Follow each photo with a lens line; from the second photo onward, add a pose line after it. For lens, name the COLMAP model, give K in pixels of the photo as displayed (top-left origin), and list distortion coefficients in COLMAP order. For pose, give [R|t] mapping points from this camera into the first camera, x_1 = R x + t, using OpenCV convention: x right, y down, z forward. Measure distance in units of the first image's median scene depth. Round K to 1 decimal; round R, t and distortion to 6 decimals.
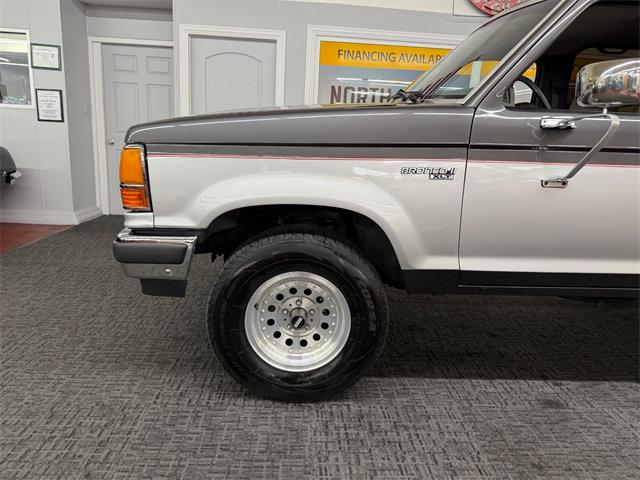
lens RADIAL K [[458.3, 0, 321.6], [0, 458.3, 236.4], [0, 0, 1]] dist [0.019945, -0.021190]
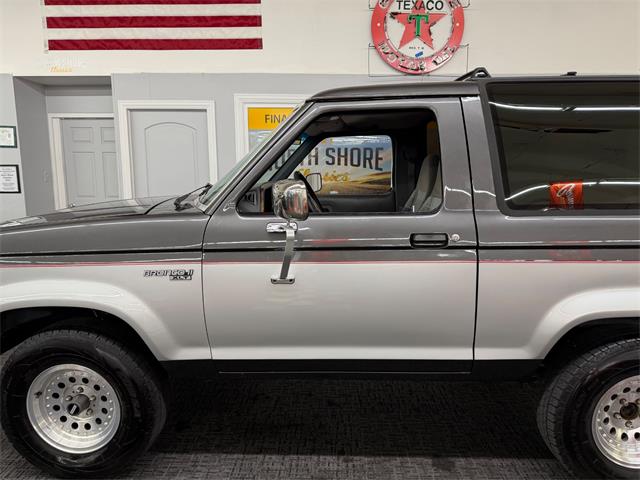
lens RADIAL K [[451.4, 0, 317.8], [0, 451.4, 240.6], [0, 0, 1]] dist [0.042292, -0.046357]
pose [[0.995988, -0.034784, -0.082453, 0.619174], [0.030234, 0.997984, -0.055802, -0.134380], [0.084228, 0.053085, 0.995032, -0.060962]]
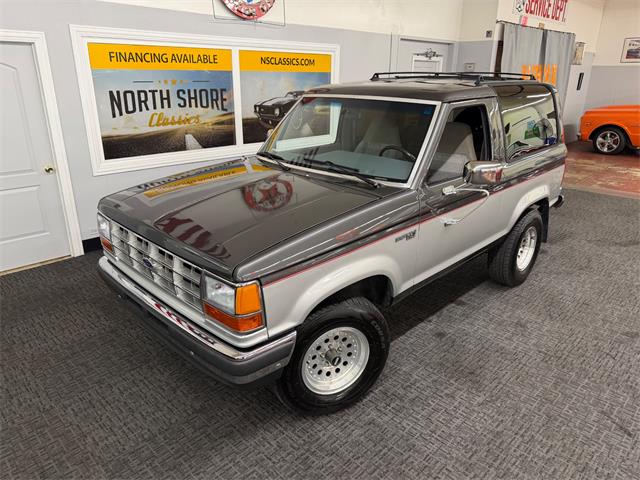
lens RADIAL K [[458.3, 0, 321.6], [0, 458.3, 236.4], [0, 0, 1]] dist [0.019945, -0.021190]
pose [[0.731618, -0.268469, 0.626626, -0.869904], [0.164122, 0.961519, 0.220328, -0.481018], [-0.661664, -0.058353, 0.747527, 0.008139]]
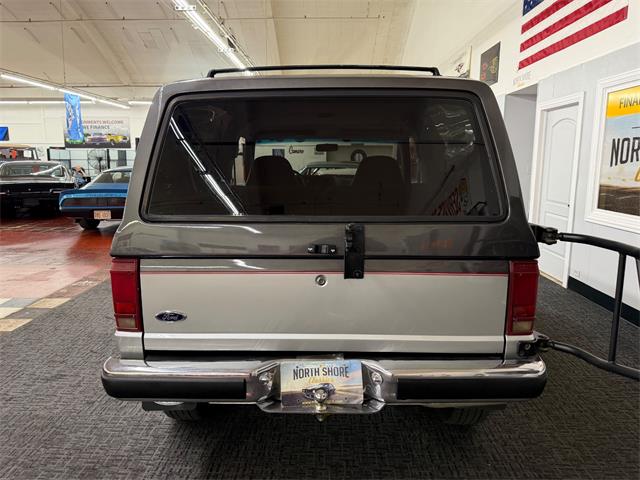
lens RADIAL K [[458.0, 0, 317.3], [0, 458.0, 233.3], [0, 0, 1]] dist [0.007983, -0.003487]
pose [[-0.086935, 0.110264, -0.990093, 2.570624], [-0.206558, 0.970262, 0.126192, -0.393887], [0.974564, 0.215483, -0.061574, 1.444623]]
